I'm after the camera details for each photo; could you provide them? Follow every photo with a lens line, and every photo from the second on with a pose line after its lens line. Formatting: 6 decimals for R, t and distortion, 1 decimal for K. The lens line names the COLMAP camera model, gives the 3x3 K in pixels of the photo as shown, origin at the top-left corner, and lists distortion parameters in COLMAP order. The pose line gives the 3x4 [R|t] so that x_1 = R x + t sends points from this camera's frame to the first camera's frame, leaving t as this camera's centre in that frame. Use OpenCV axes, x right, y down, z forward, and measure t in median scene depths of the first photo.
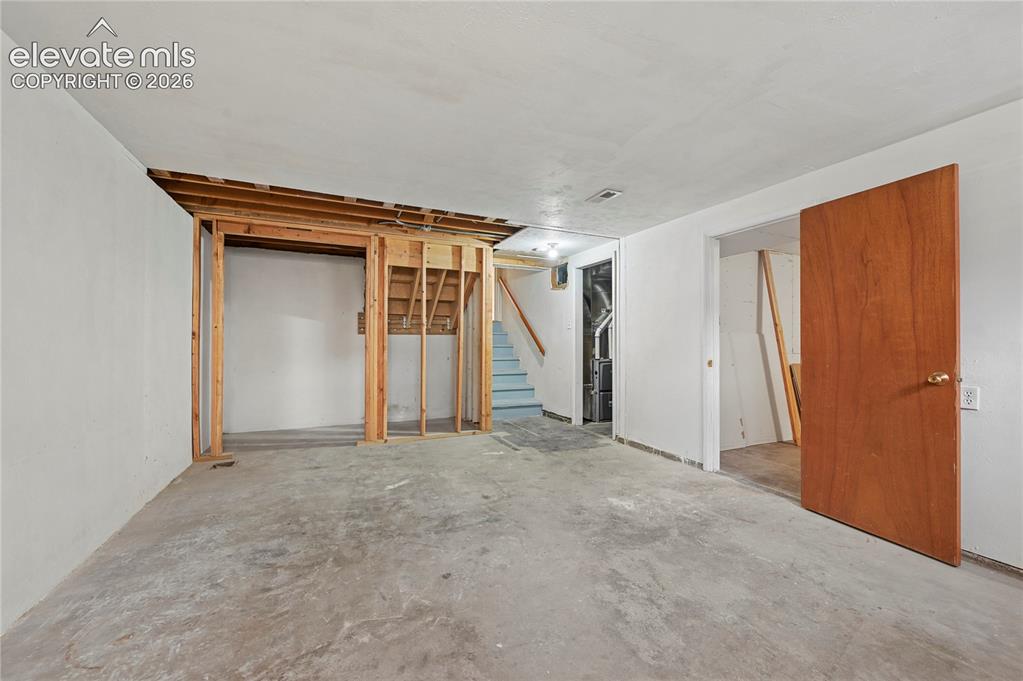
lens RADIAL K [[411.7, 0, 520.1], [0, 411.7, 342.0], [0, 0, 1]] dist [-0.000811, -0.000052]
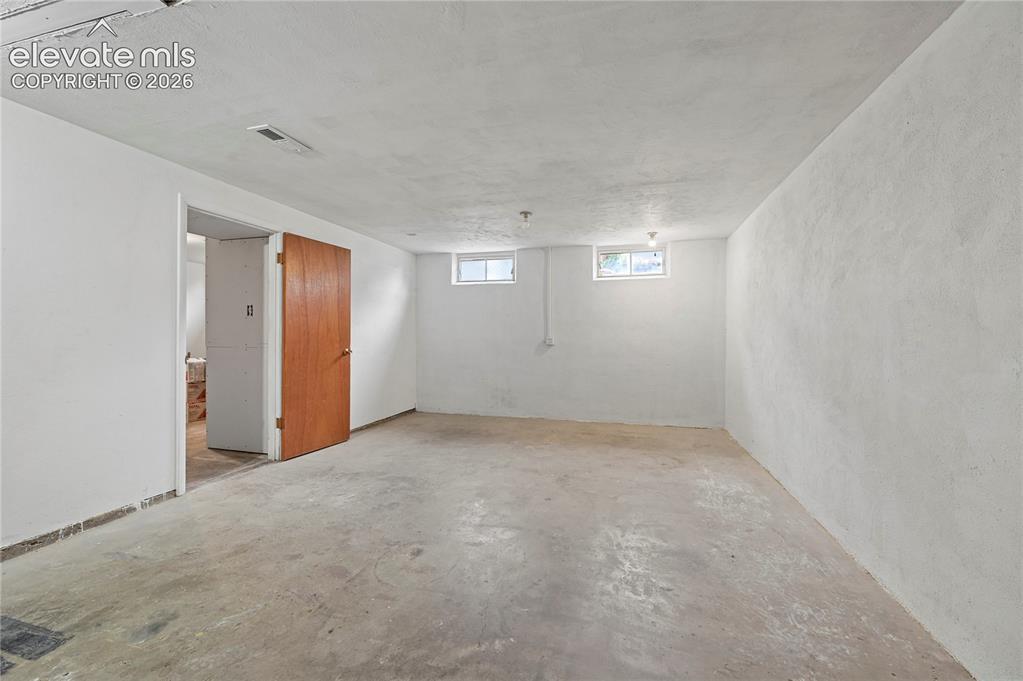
lens RADIAL K [[411.7, 0, 517.5], [0, 411.7, 335.4], [0, 0, 1]] dist [-0.000811, -0.000052]
pose [[-0.764930, -0.007461, 0.644070, -0.672202], [-0.007229, 0.999969, 0.002999, -0.003871], [-0.644073, -0.002362, -0.764961, 1.433347]]
